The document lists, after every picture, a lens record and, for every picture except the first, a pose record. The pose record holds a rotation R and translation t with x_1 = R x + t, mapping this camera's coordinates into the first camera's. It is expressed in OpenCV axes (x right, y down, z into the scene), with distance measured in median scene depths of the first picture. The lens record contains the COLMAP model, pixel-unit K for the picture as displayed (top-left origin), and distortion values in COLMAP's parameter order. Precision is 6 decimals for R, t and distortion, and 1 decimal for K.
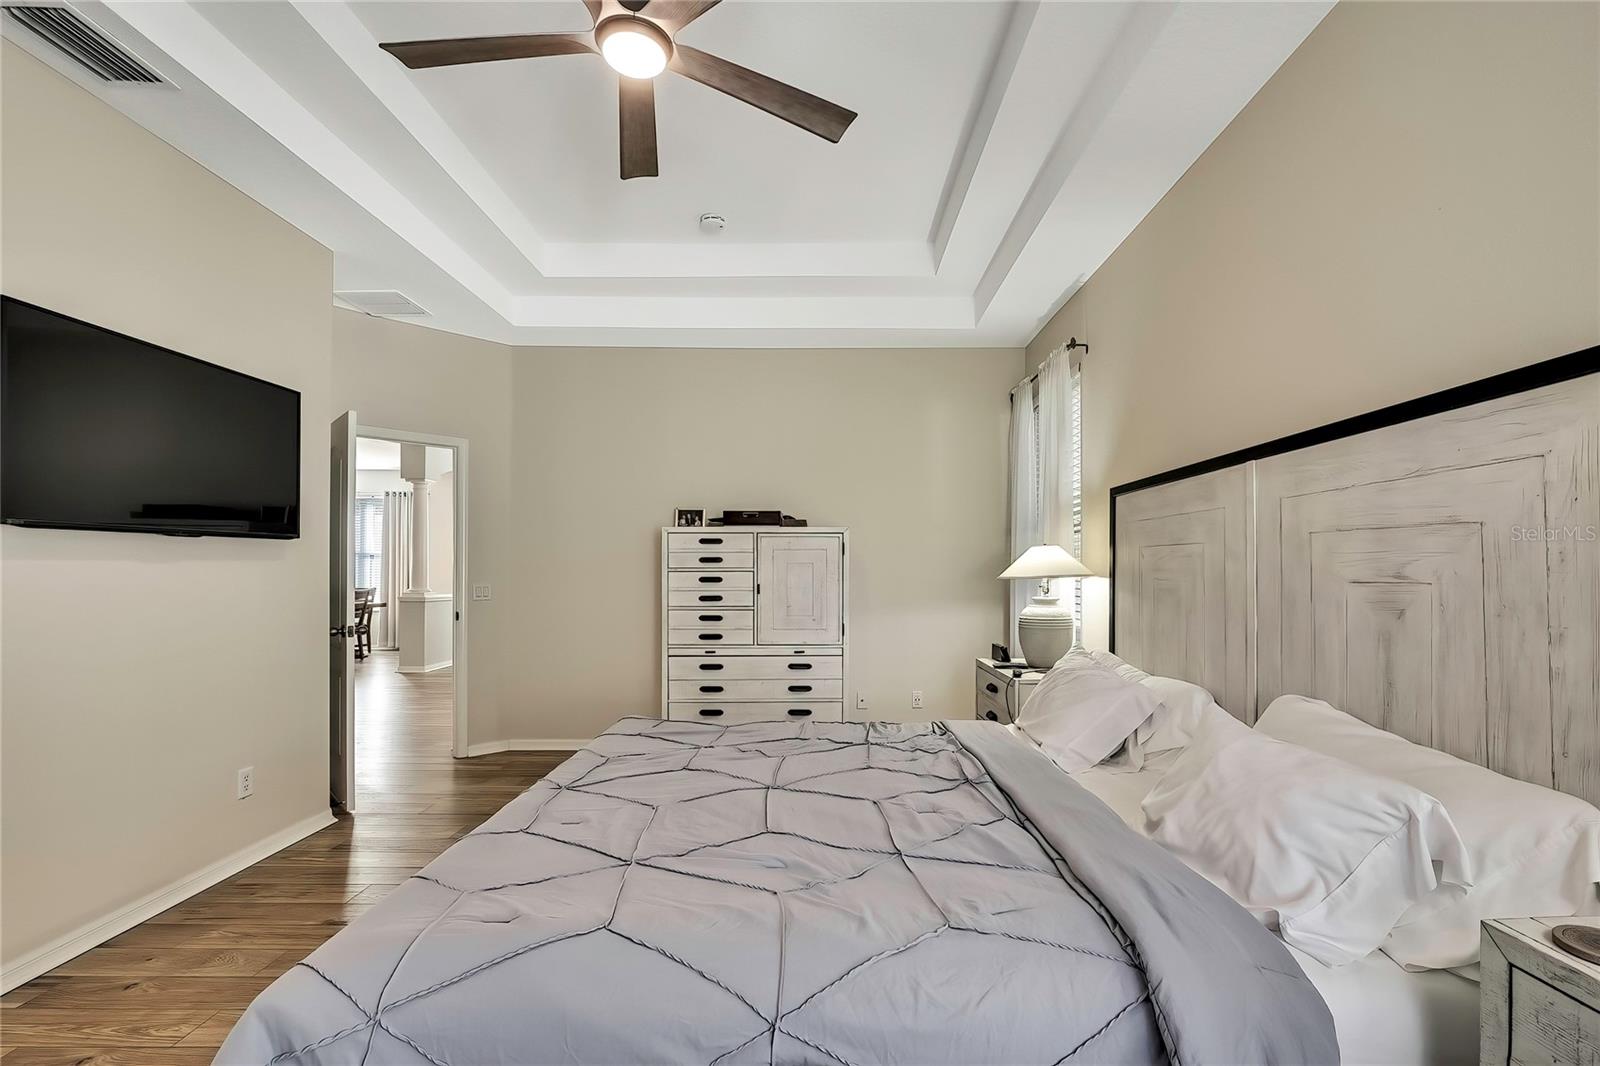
lens RADIAL K [[710.4, 0, 820.9], [0, 710.4, 551.6], [0, 0, 1]] dist [-0.011217, 0.001041]
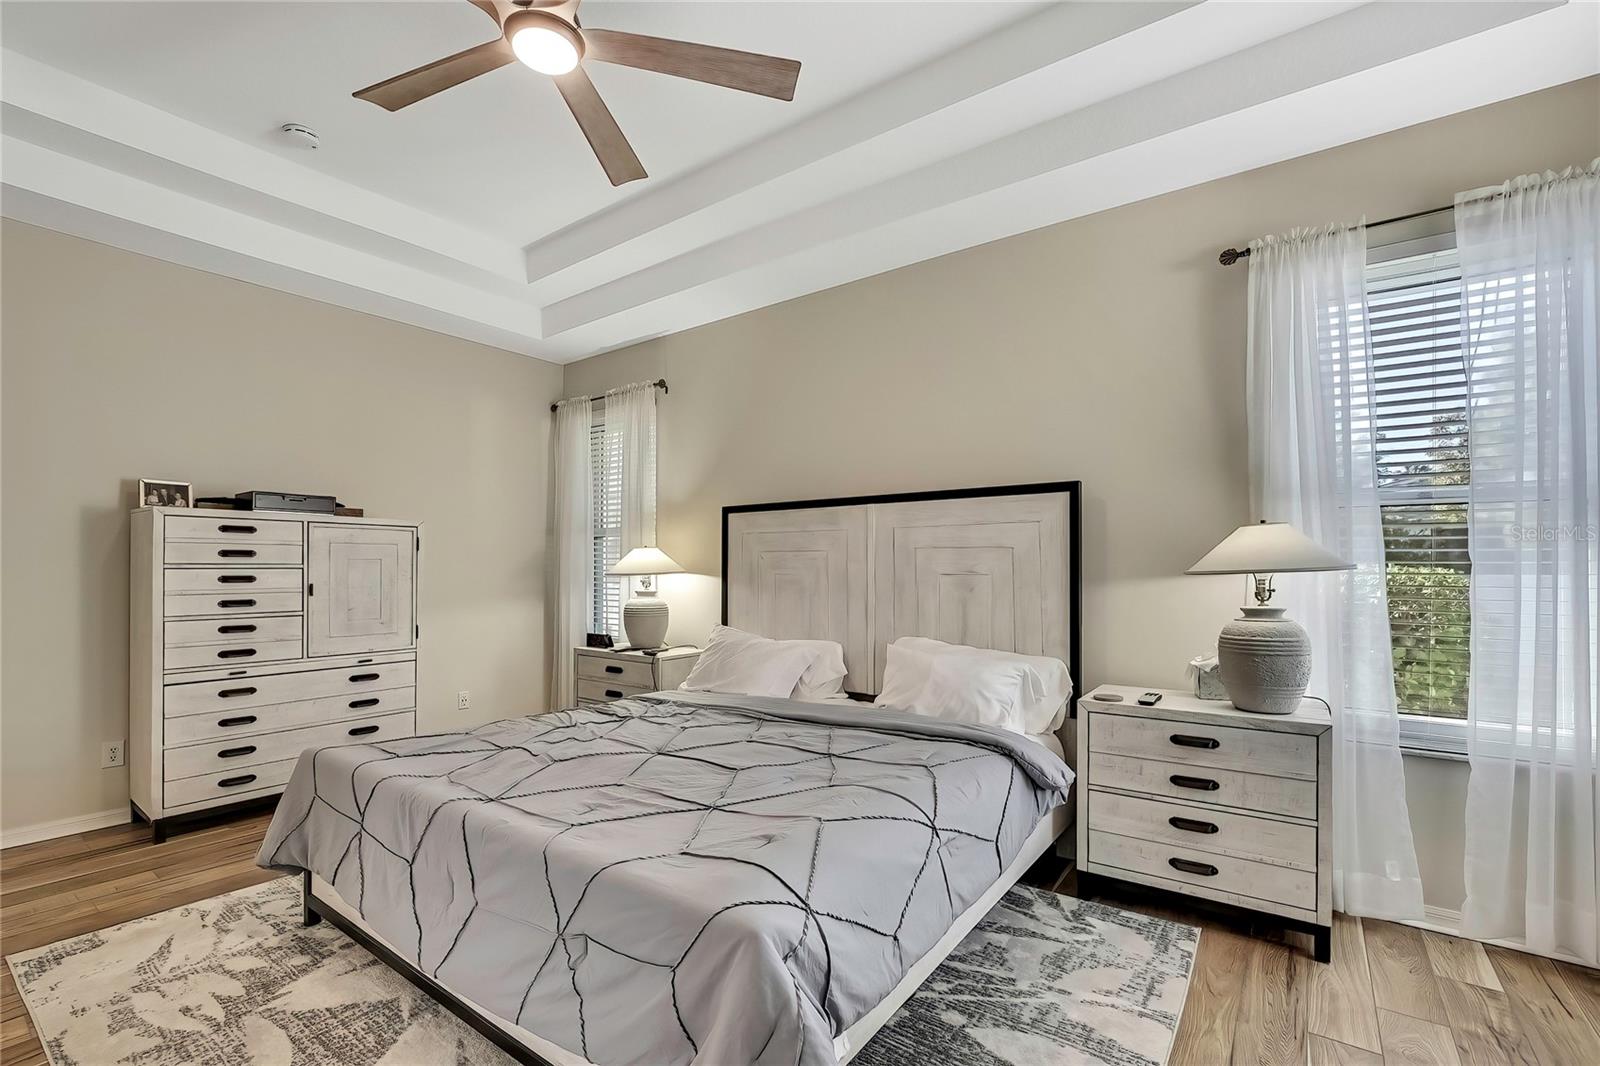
lens RADIAL K [[710.9, 0, 802.8], [0, 710.9, 540.0], [0, 0, 1]] dist [-0.009254, -0.000108]
pose [[0.598696, 0.032423, 0.800320, -0.407530], [-0.022973, 0.999464, -0.023305, 0.000911], [-0.800647, -0.004434, 0.599120, 0.049860]]
